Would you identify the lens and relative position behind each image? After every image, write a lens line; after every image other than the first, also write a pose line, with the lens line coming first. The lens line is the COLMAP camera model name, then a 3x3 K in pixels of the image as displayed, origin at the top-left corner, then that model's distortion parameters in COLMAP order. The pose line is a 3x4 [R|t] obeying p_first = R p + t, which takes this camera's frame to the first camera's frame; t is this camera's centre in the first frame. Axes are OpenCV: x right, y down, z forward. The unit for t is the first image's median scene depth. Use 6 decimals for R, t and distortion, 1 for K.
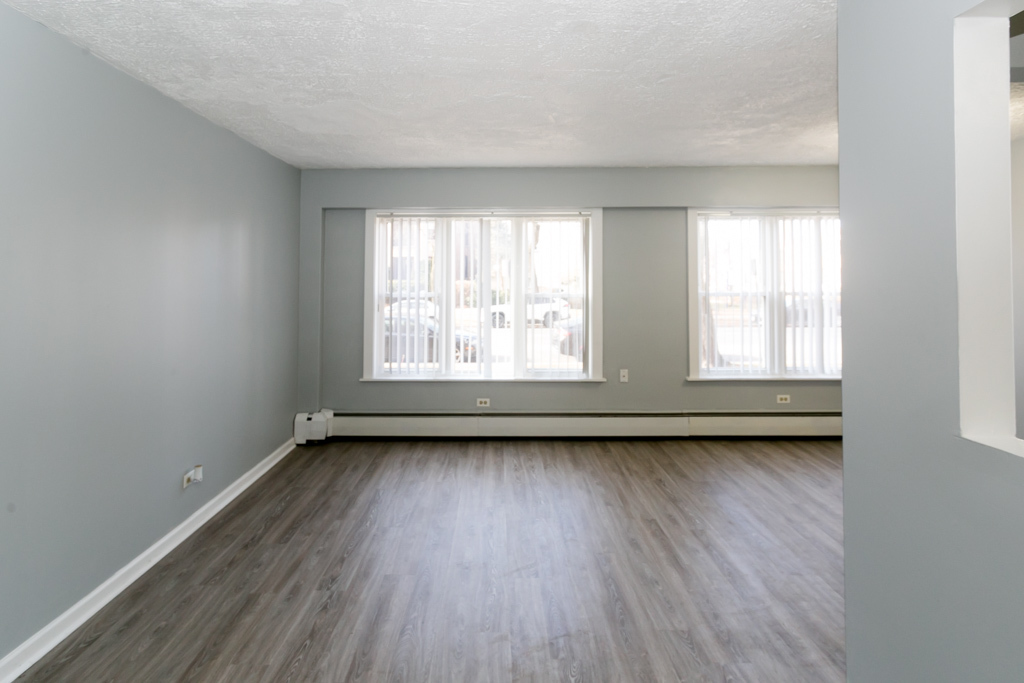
lens RADIAL K [[526.3, 0, 484.6], [0, 526.3, 270.4], [0, 0, 1]] dist [-0.003573, 0.000573]
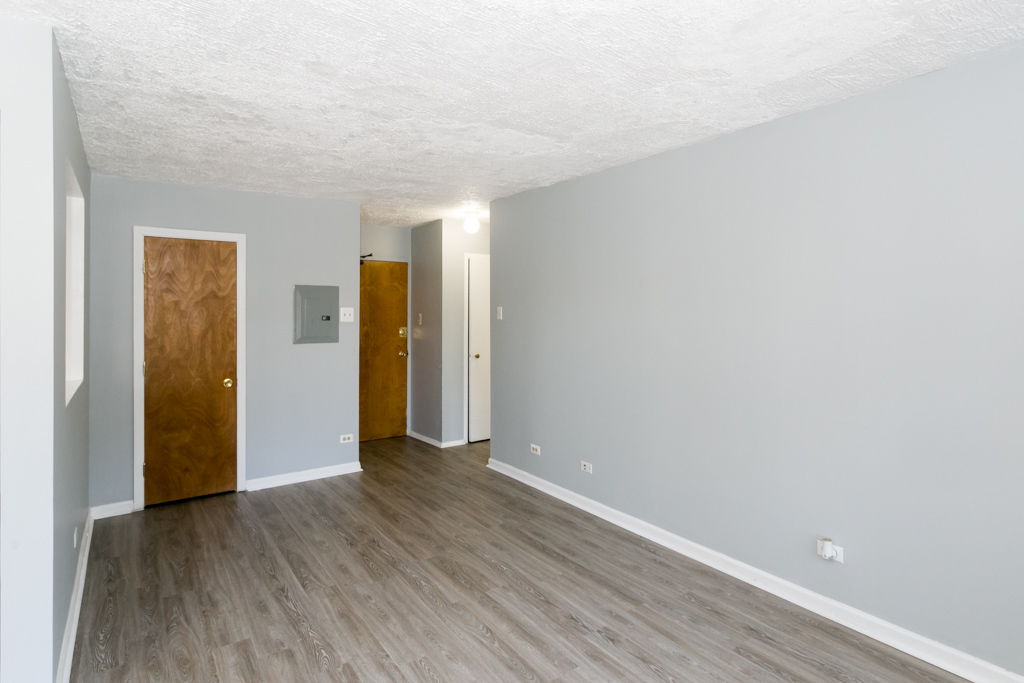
lens RADIAL K [[546.8, 0, 512.2], [0, 546.8, 314.7], [0, 0, 1]] dist [-0.000497, 0.000924]
pose [[-0.803654, 0.005366, -0.595073, 0.255216], [0.016117, 0.999789, -0.012750, 0.021464], [0.594879, -0.019838, -0.803570, 1.035163]]
